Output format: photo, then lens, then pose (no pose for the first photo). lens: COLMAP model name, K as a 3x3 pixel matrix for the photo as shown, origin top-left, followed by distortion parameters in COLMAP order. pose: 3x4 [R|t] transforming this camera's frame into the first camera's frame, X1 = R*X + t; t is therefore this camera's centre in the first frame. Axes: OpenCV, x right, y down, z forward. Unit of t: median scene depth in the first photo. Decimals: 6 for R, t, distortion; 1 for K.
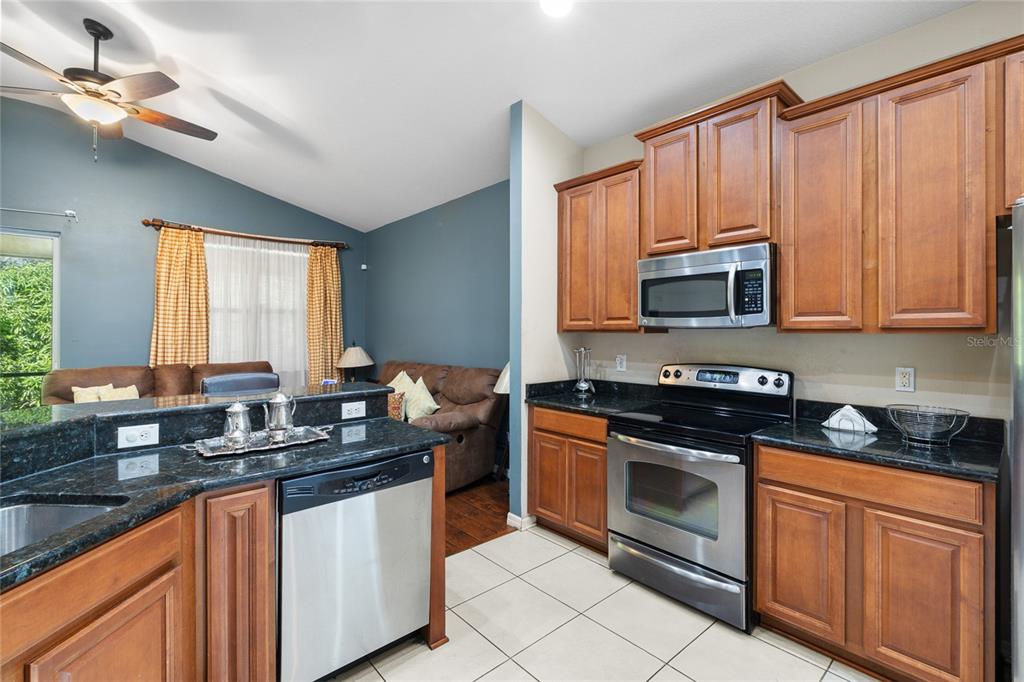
lens RADIAL K [[455.5, 0, 512.7], [0, 455.5, 330.0], [0, 0, 1]] dist [-0.010344, 0.001239]
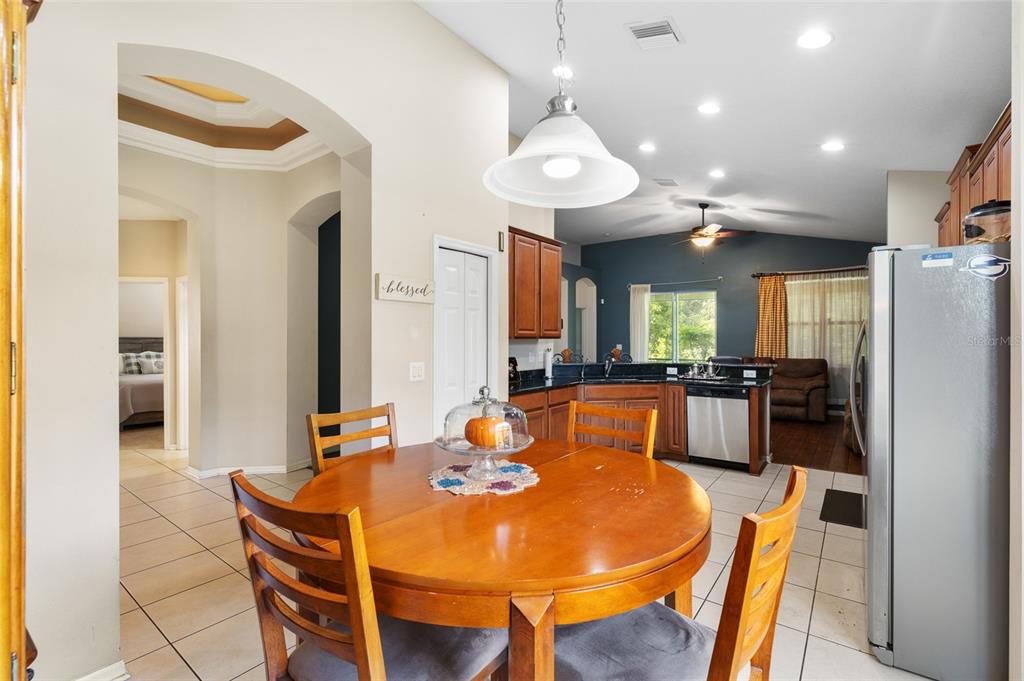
lens RADIAL K [[456.1, 0, 508.5], [0, 456.1, 338.9], [0, 0, 1]] dist [-0.008192, 0.001745]
pose [[0.182547, -0.000061, -0.983197, 1.163175], [0.005043, 0.999987, 0.000874, 0.000403], [0.983184, -0.005118, 0.182545, -0.392171]]
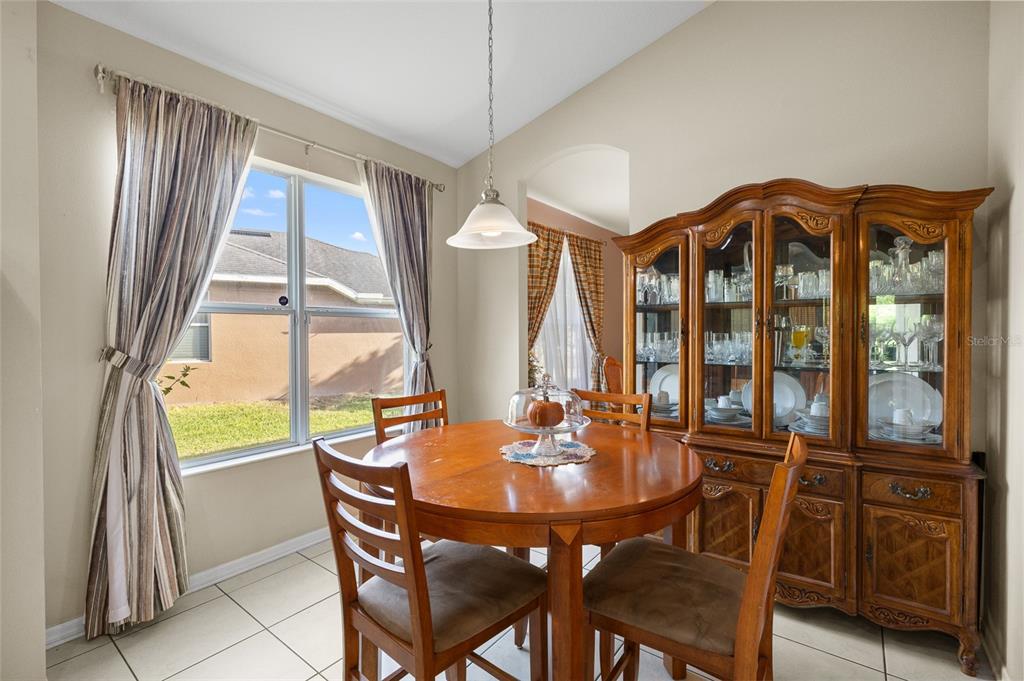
lens RADIAL K [[456.1, 0, 511.4], [0, 456.1, 333.9], [0, 0, 1]] dist [-0.008192, 0.001745]
pose [[-0.197960, -0.009009, 0.980169, 0.161487], [-0.008387, 0.999937, 0.007497, 0.001157], [-0.980174, -0.006737, -0.198023, -0.180154]]
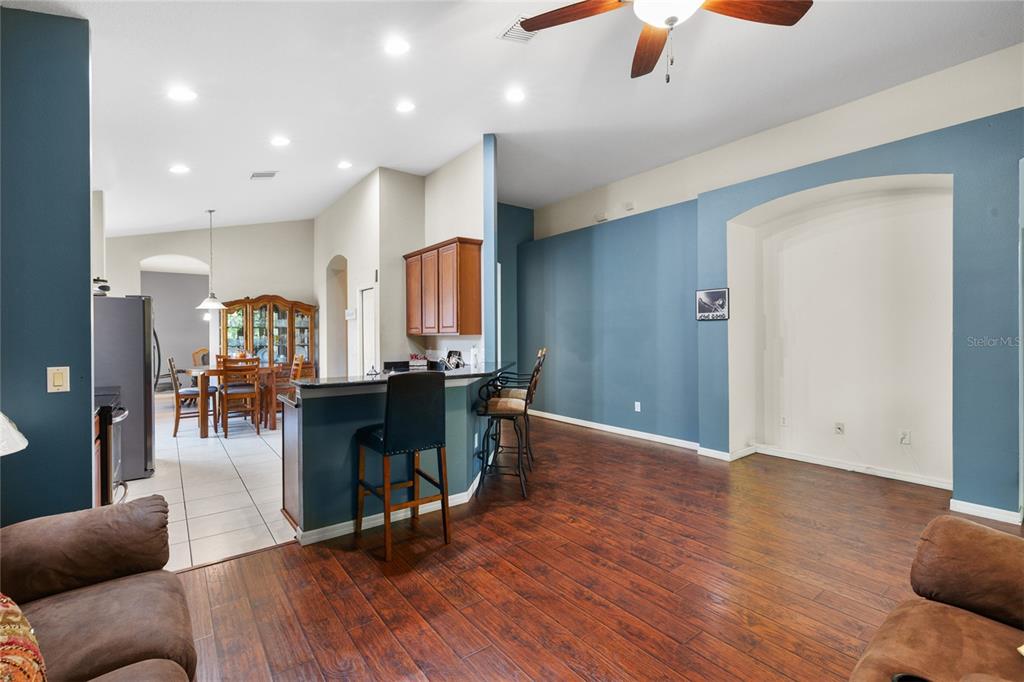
lens RADIAL K [[455.5, 0, 510.4], [0, 455.5, 339.1], [0, 0, 1]] dist [-0.010344, 0.001239]
pose [[-0.997477, 0.003626, 0.070902, -0.733872], [0.004071, 0.999973, 0.006138, 0.007925], [-0.070878, 0.006411, -0.997464, 1.721897]]
